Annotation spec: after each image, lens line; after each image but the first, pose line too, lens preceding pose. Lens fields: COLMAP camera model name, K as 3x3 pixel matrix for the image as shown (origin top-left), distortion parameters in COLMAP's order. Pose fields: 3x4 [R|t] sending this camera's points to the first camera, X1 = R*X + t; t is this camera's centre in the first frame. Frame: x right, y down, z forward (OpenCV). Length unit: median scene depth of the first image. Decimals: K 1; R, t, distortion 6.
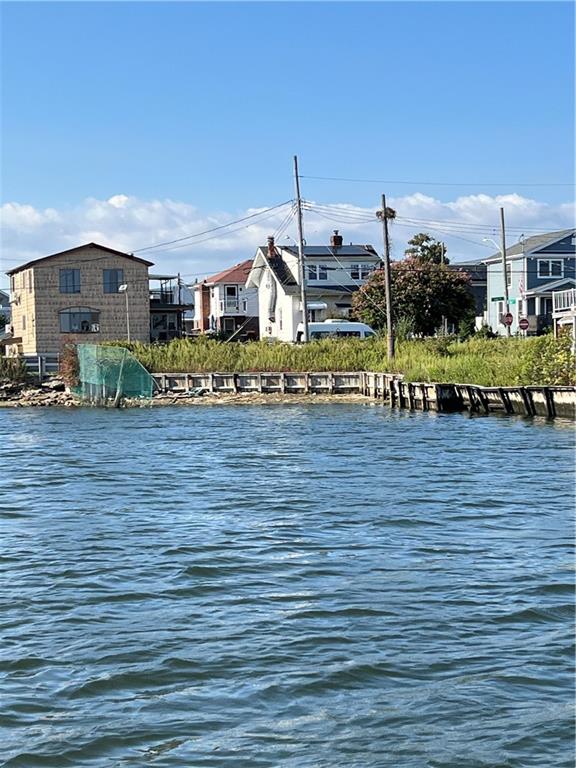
lens RADIAL K [[1497.1, 0, 295.7], [0, 1497.1, 390.5], [0, 0, 1]] dist [0.214472, 0.000000]
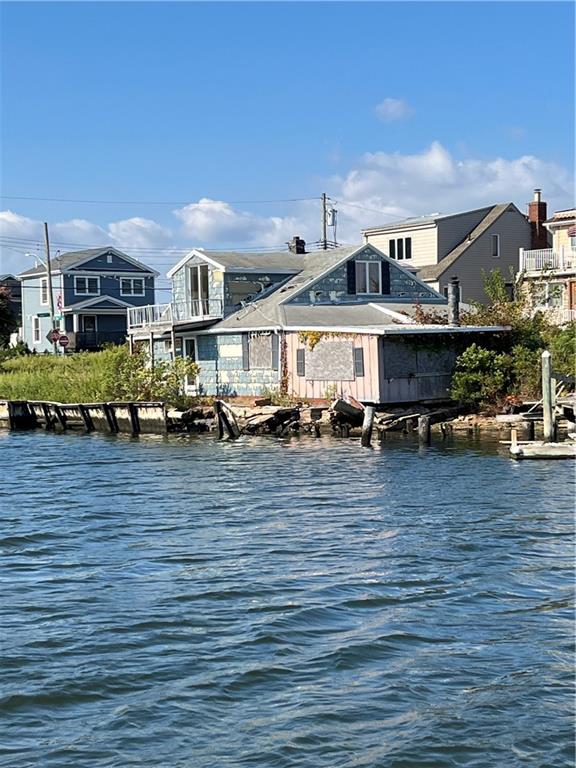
lens RADIAL K [[1497.1, 0, 294.4], [0, 1497.1, 378.5], [0, 0, 1]] dist [0.214472, 0.000000]
pose [[0.945521, -0.004551, 0.325528, -0.029432], [0.010971, 0.999780, -0.017889, 0.000224], [-0.325375, 0.020486, 0.945363, 0.013384]]
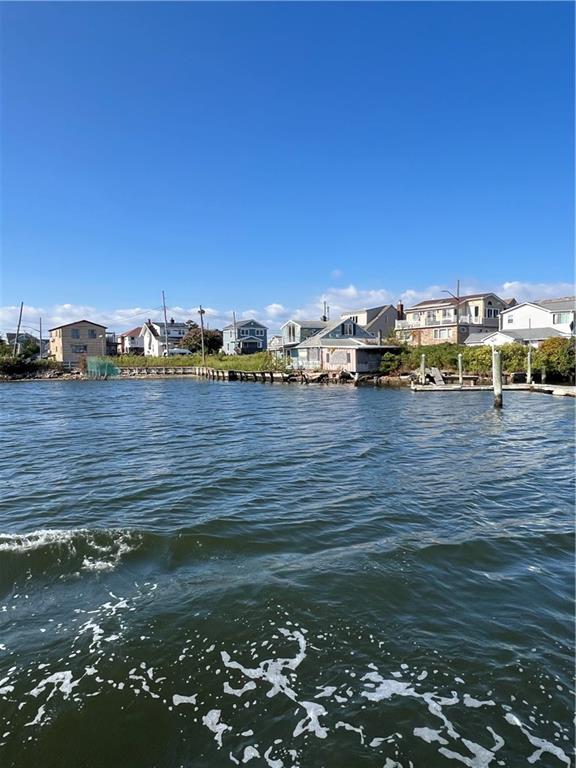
lens RADIAL K [[500.5, 0, 284.8], [0, 500.5, 378.1], [0, 0, 1]] dist [-0.012486, -0.000378]
pose [[0.957115, -0.009327, 0.289559, -0.049937], [0.006511, 0.999922, 0.010685, 0.000190], [-0.289636, -0.008342, 0.957101, 0.025610]]
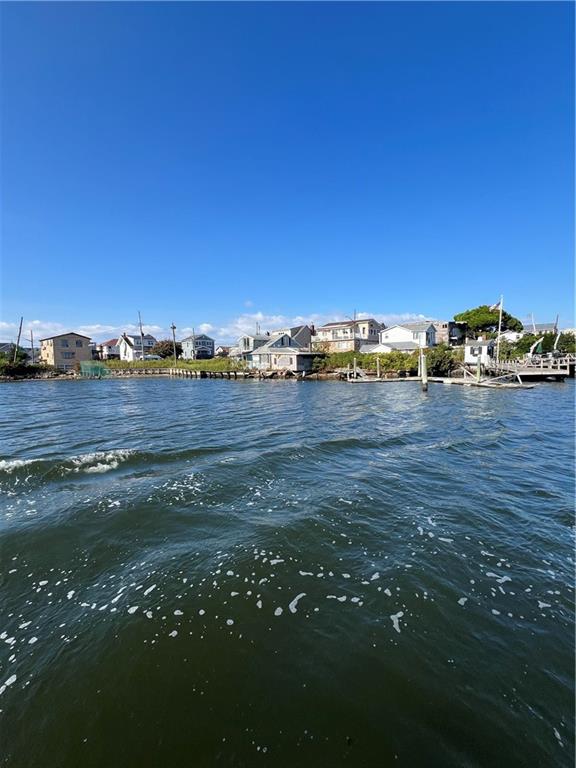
lens RADIAL K [[346.9, 0, 292.3], [0, 346.9, 376.3], [0, 0, 1]] dist [-0.012169, -0.000890]
pose [[0.867699, -0.021166, 0.496640, -0.091740], [0.016480, 0.999769, 0.013815, 0.000939], [-0.496817, -0.003803, 0.867847, 0.050577]]
